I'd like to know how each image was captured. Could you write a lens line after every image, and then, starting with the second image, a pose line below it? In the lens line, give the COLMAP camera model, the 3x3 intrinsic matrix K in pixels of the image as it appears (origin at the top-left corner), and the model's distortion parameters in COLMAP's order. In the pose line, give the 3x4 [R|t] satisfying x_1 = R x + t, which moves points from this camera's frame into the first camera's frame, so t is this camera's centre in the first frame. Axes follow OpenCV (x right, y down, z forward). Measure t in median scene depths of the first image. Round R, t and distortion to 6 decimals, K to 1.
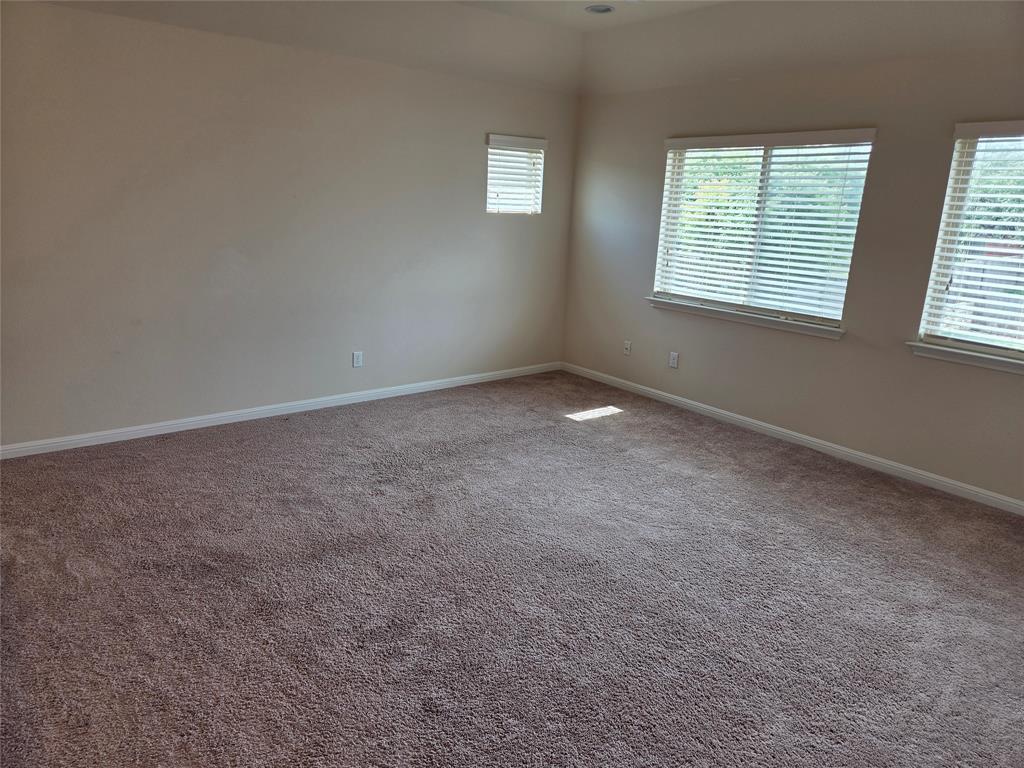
lens RADIAL K [[688.8, 0, 507.6], [0, 688.8, 376.1], [0, 0, 1]] dist [0.084742, -0.067645]
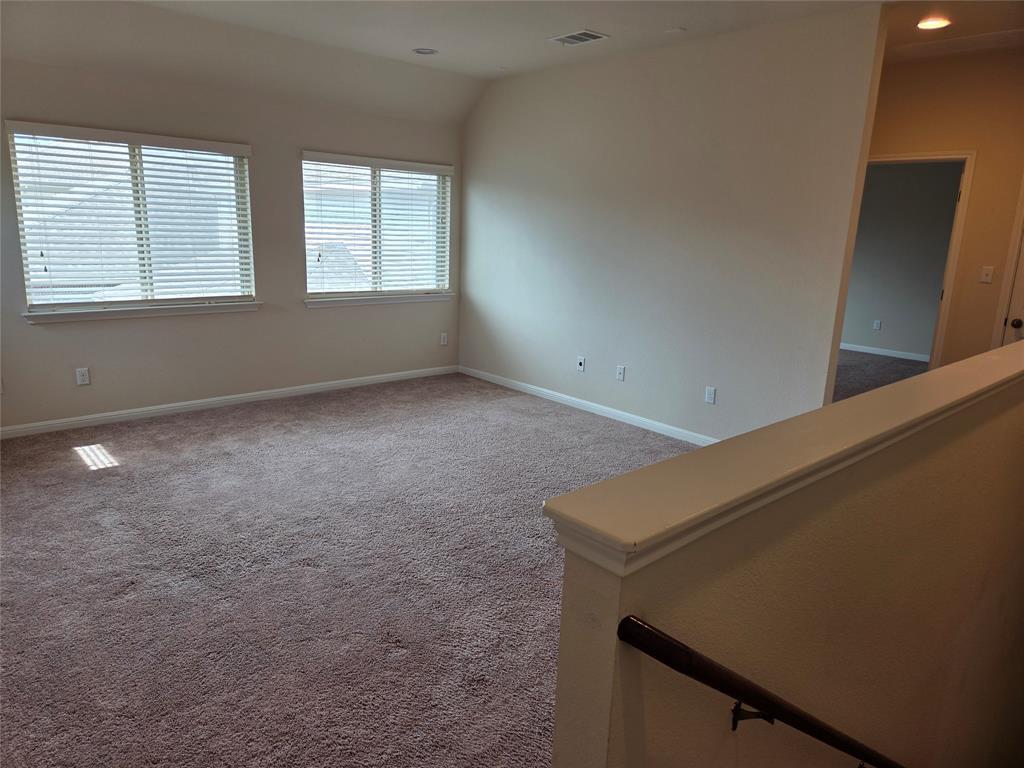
lens RADIAL K [[688.8, 0, 507.6], [0, 688.8, 376.1], [0, 0, 1]] dist [0.084742, -0.067645]
pose [[-0.053049, -0.261230, 0.963818, -0.794160], [0.224516, 0.937346, 0.266413, -0.173360], [-0.973025, 0.230525, 0.008925, 0.572787]]
